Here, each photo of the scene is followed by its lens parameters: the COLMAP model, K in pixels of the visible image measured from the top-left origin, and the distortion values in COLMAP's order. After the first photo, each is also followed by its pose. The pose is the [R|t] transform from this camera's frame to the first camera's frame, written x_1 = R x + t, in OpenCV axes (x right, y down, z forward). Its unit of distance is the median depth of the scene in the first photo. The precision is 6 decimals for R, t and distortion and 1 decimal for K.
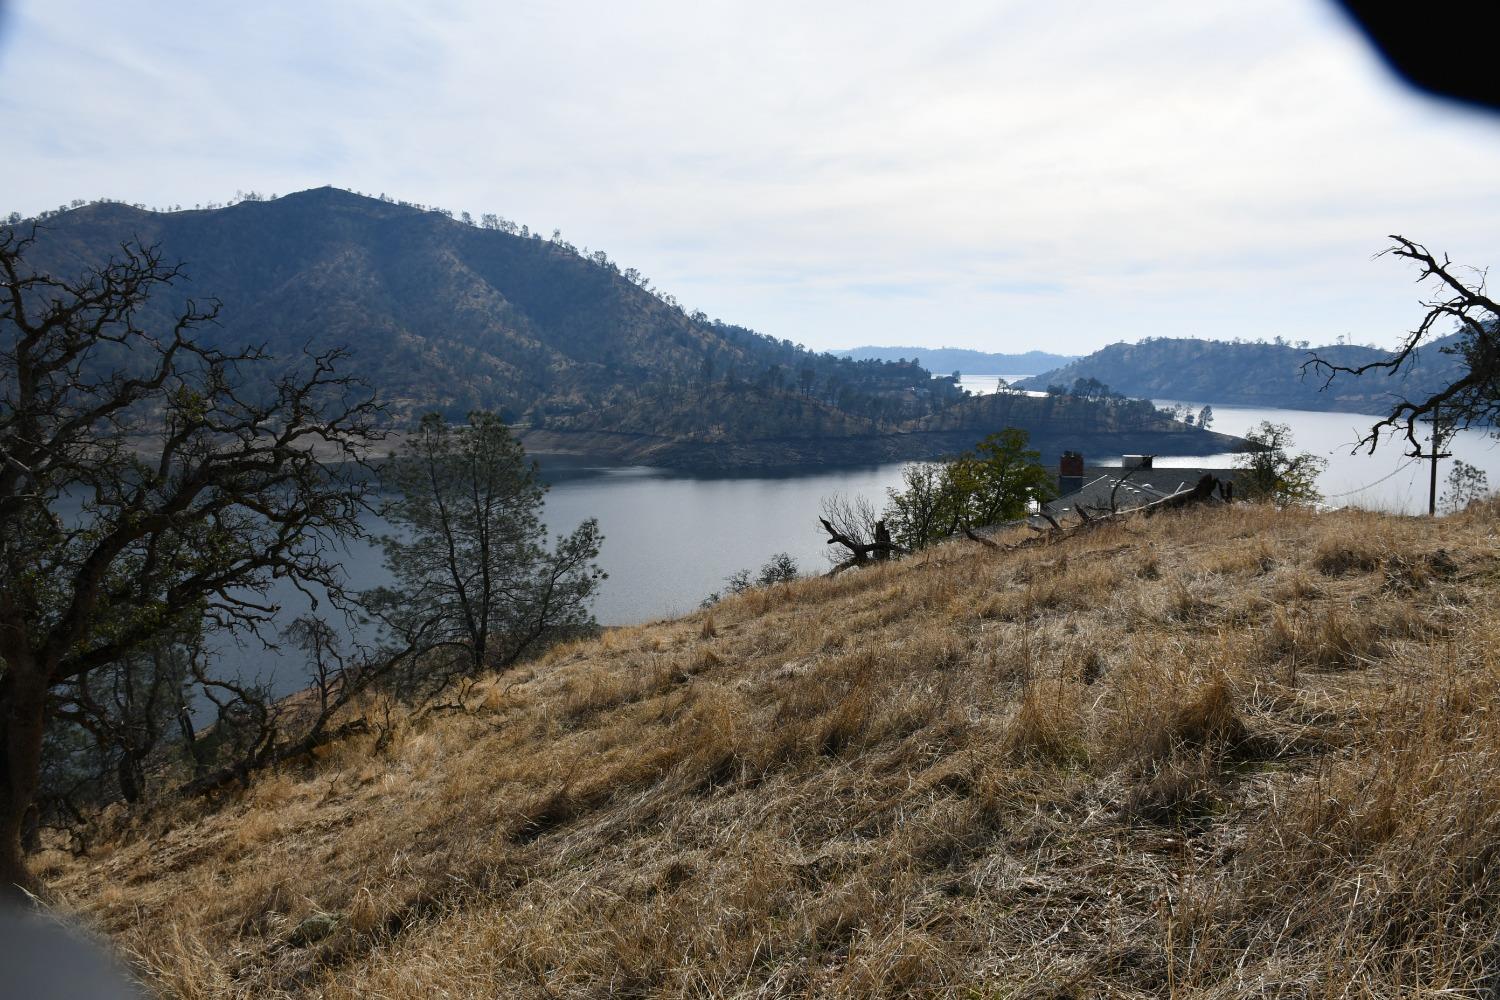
lens RADIAL K [[1184.5, 0, 738.1], [0, 1184.5, 512.8], [0, 0, 1]] dist [-0.005984, 0.002342]
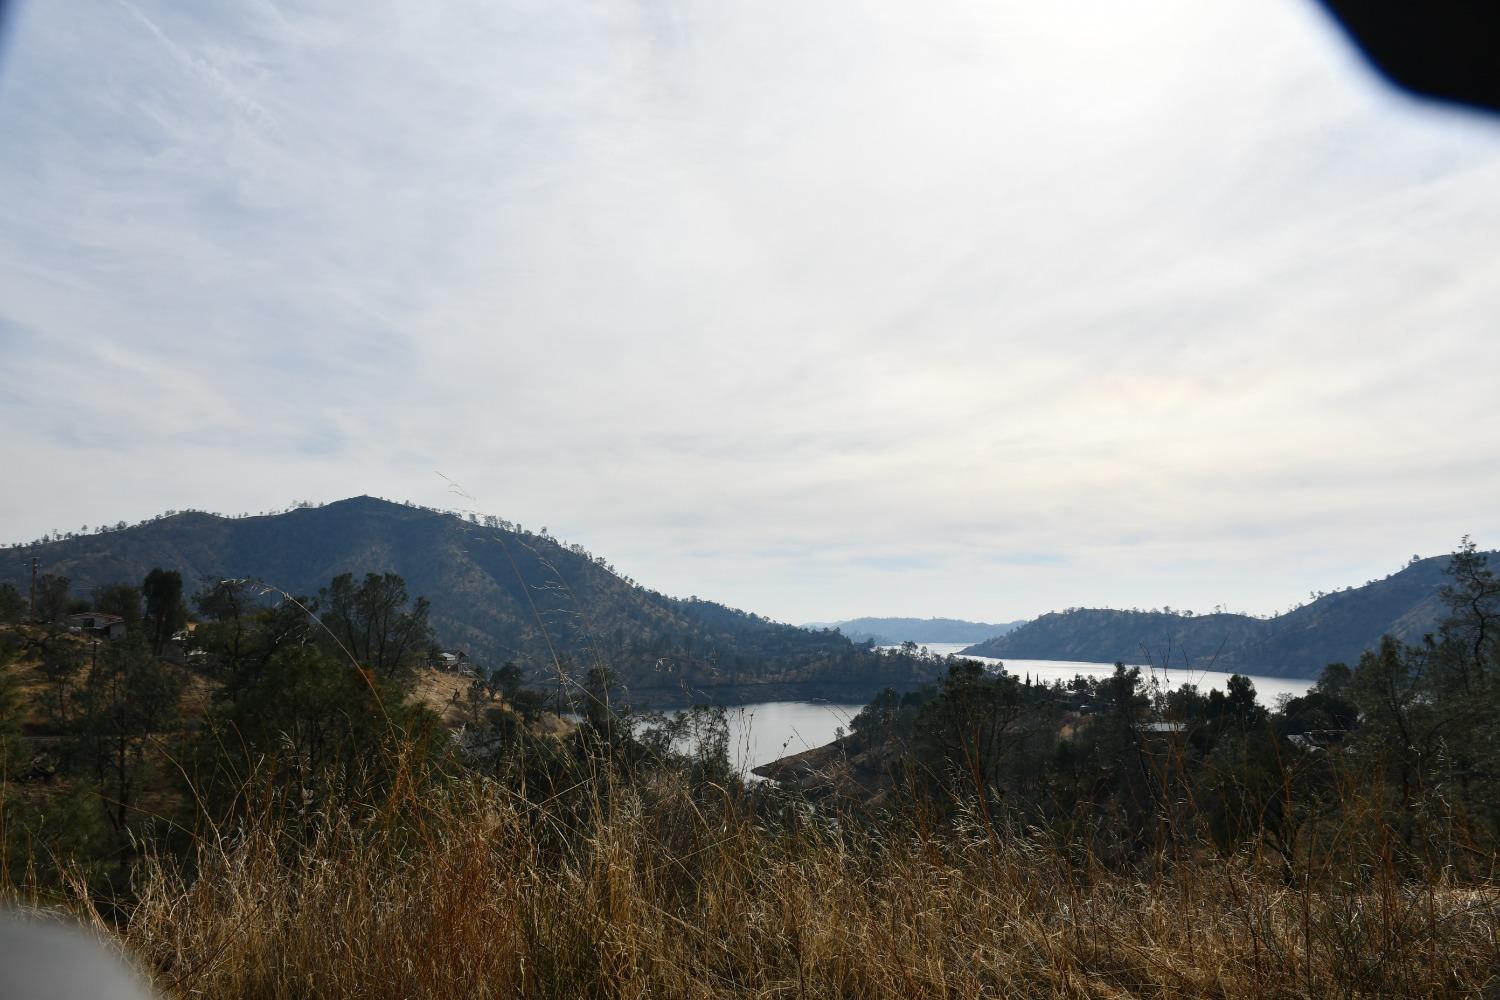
lens RADIAL K [[1184.5, 0, 736.2], [0, 1184.5, 523.9], [0, 0, 1]] dist [-0.005984, 0.002342]
pose [[0.999078, -0.011417, -0.041391, 0.105357], [0.002159, 0.976141, -0.217127, 0.029557], [0.042882, 0.216837, 0.975265, -0.215692]]
